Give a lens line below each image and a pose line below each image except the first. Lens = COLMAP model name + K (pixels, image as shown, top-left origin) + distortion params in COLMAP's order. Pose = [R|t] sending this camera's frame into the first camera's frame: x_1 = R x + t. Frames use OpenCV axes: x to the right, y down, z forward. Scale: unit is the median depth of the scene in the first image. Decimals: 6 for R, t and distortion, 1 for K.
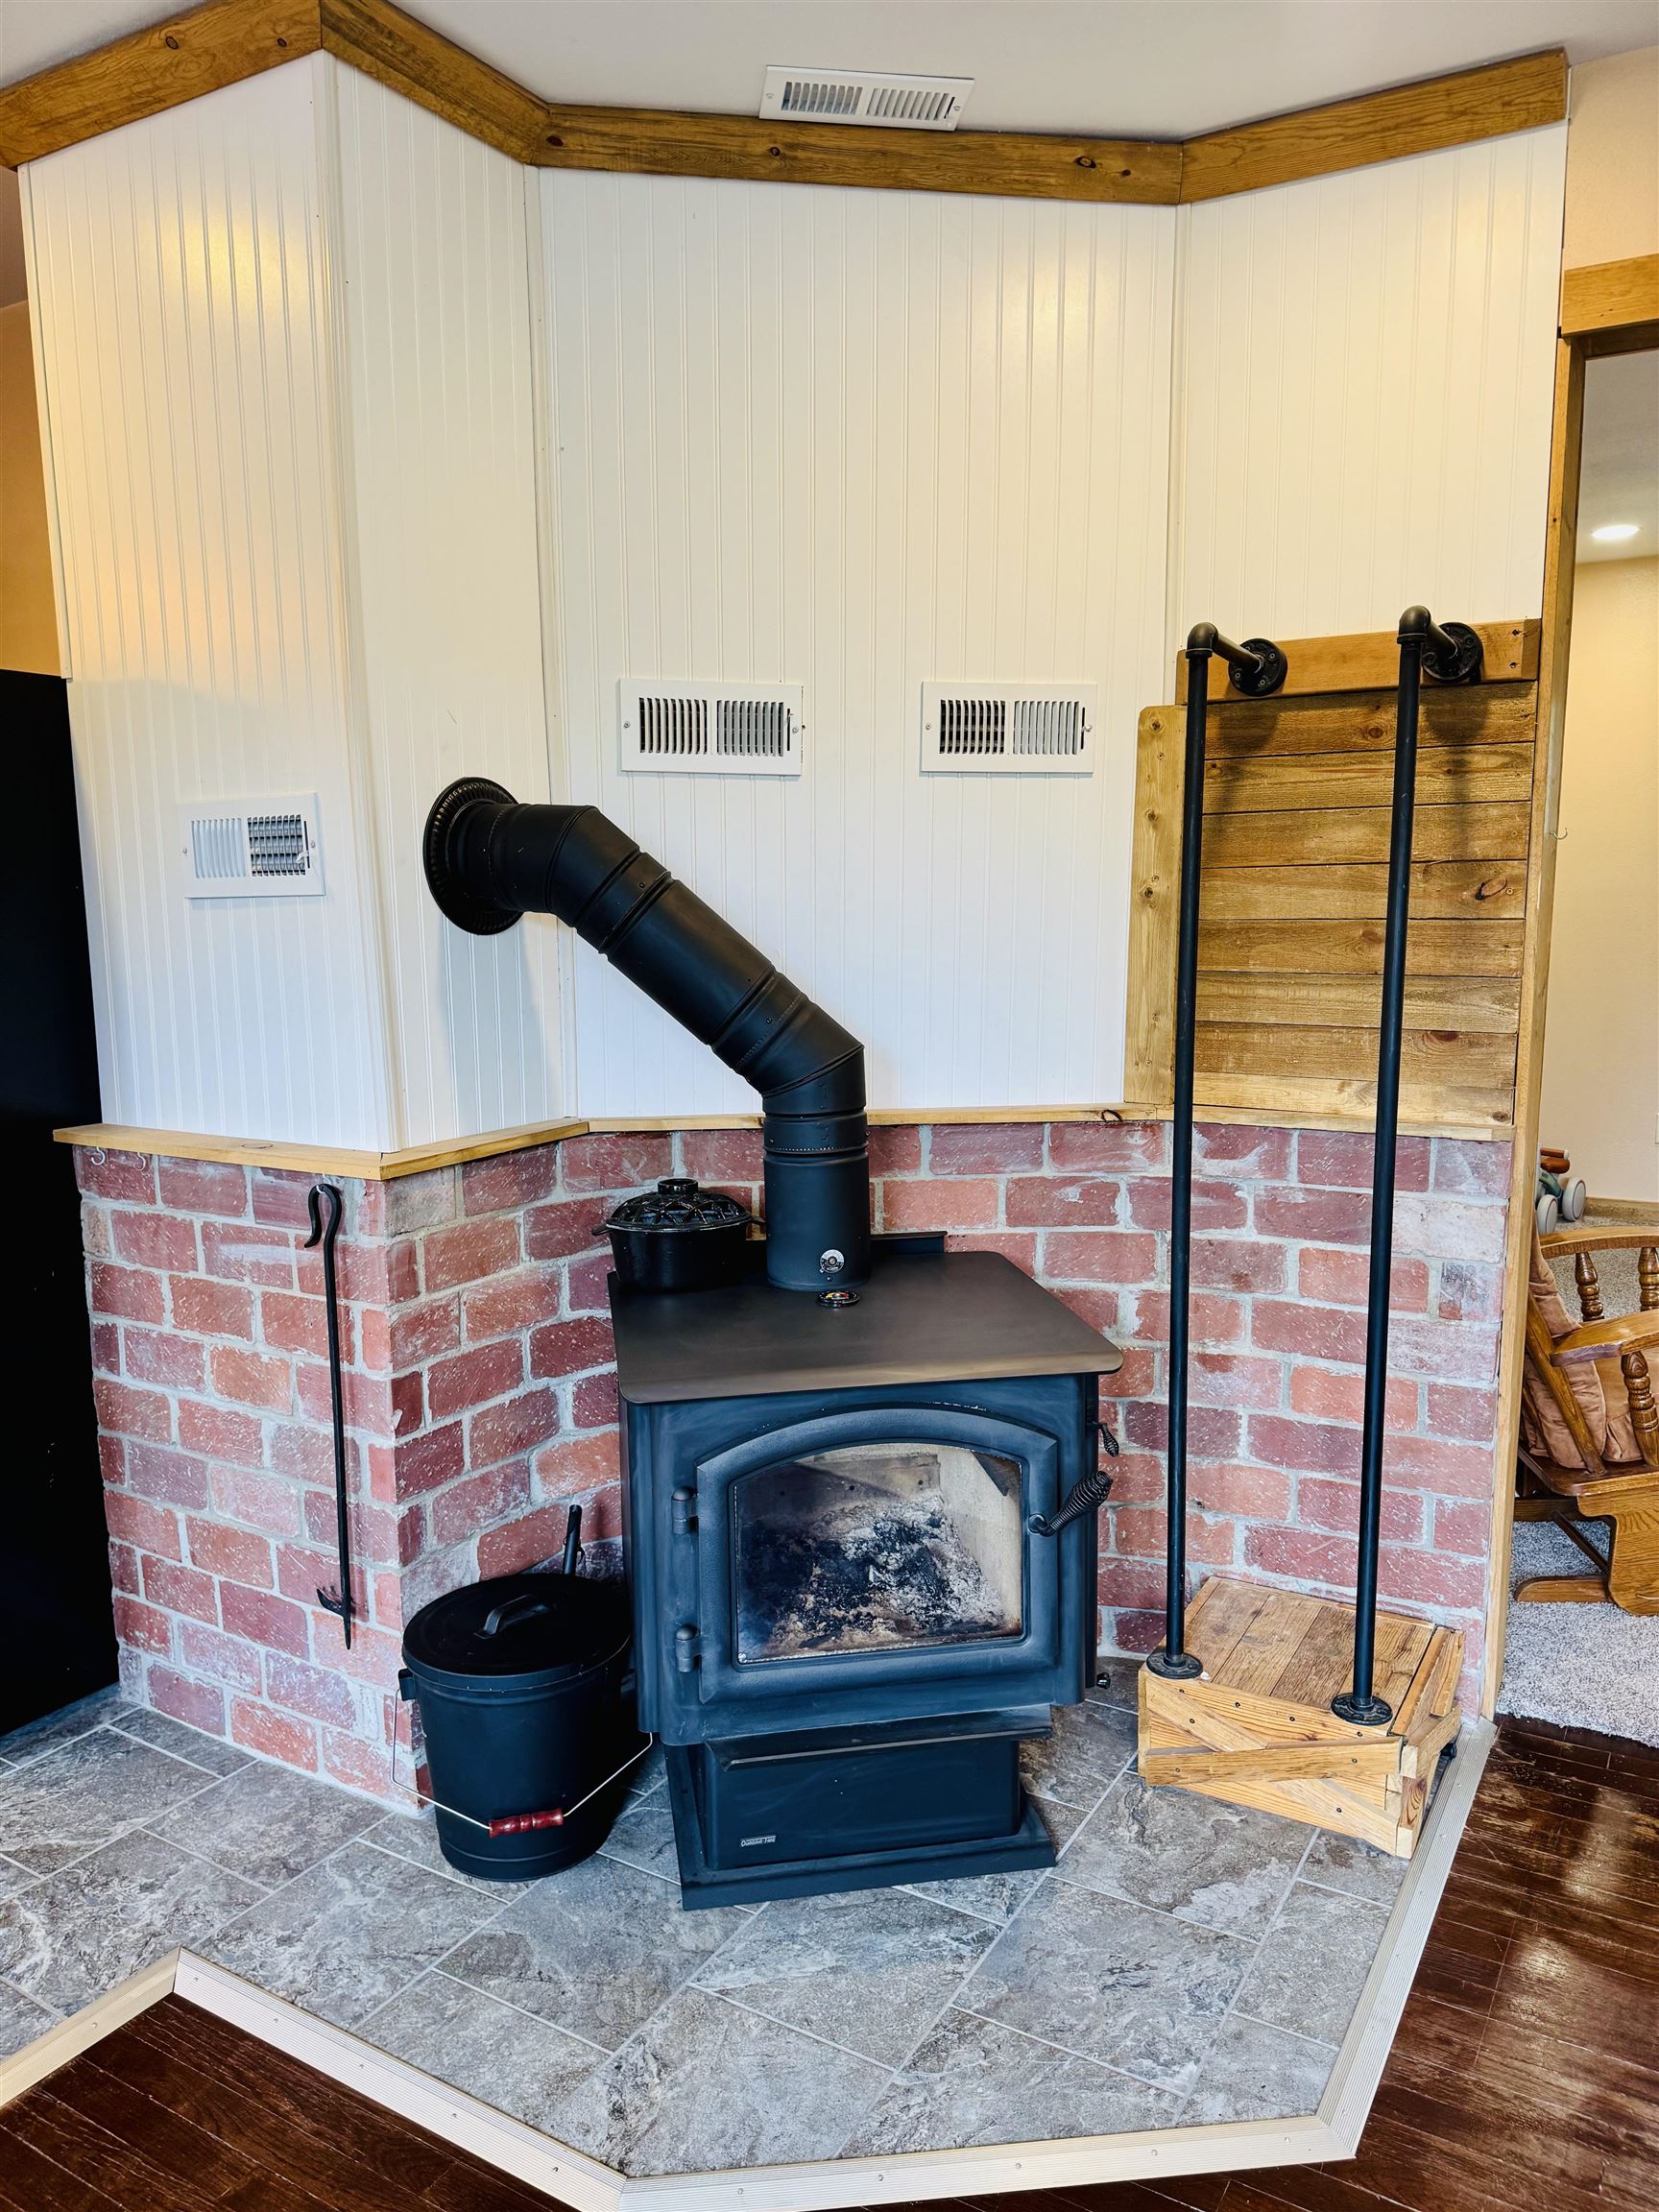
lens RADIAL K [[1564.8, 0, 828.1], [0, 1564.8, 1122.4], [0, 0, 1]] dist [0.042857, -0.039236]
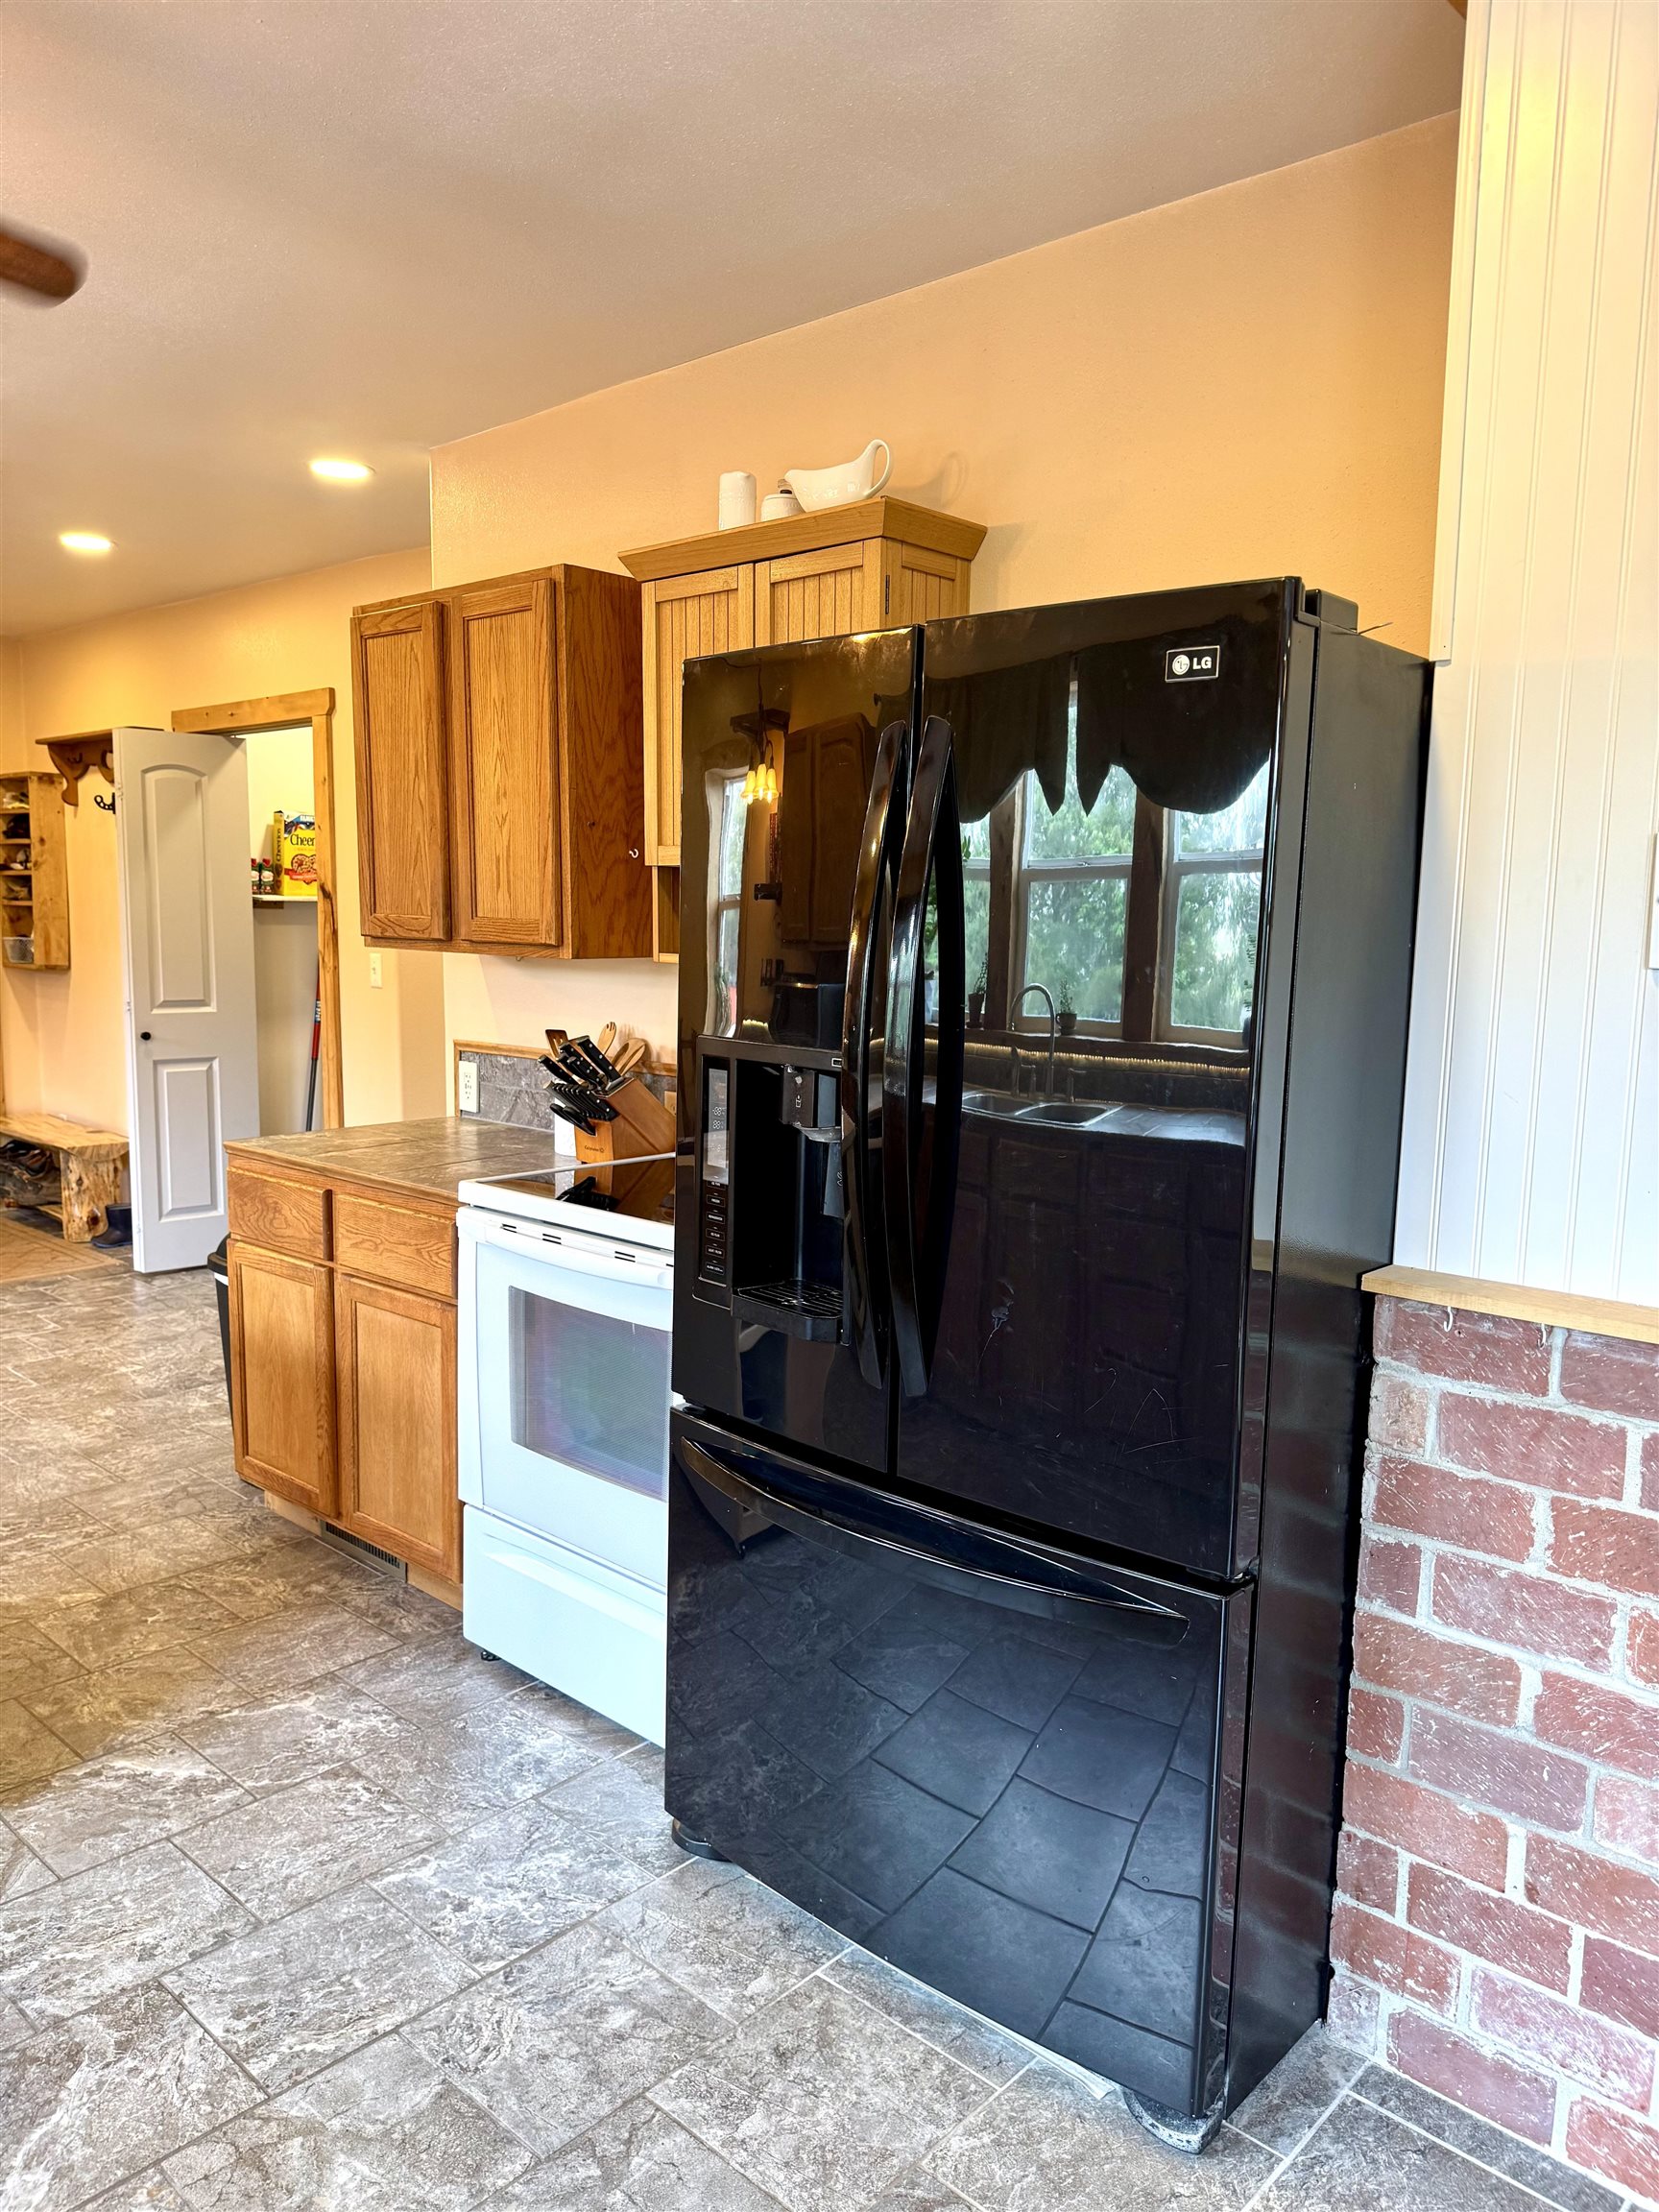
lens RADIAL K [[1564.8, 0, 833.4], [0, 1564.8, 1100.7], [0, 0, 1]] dist [0.042857, -0.039236]
pose [[0.983572, 0.046494, -0.174428, -0.601149], [-0.051396, 0.998397, -0.023695, -0.045490], [0.173047, 0.032271, 0.984385, 0.234475]]
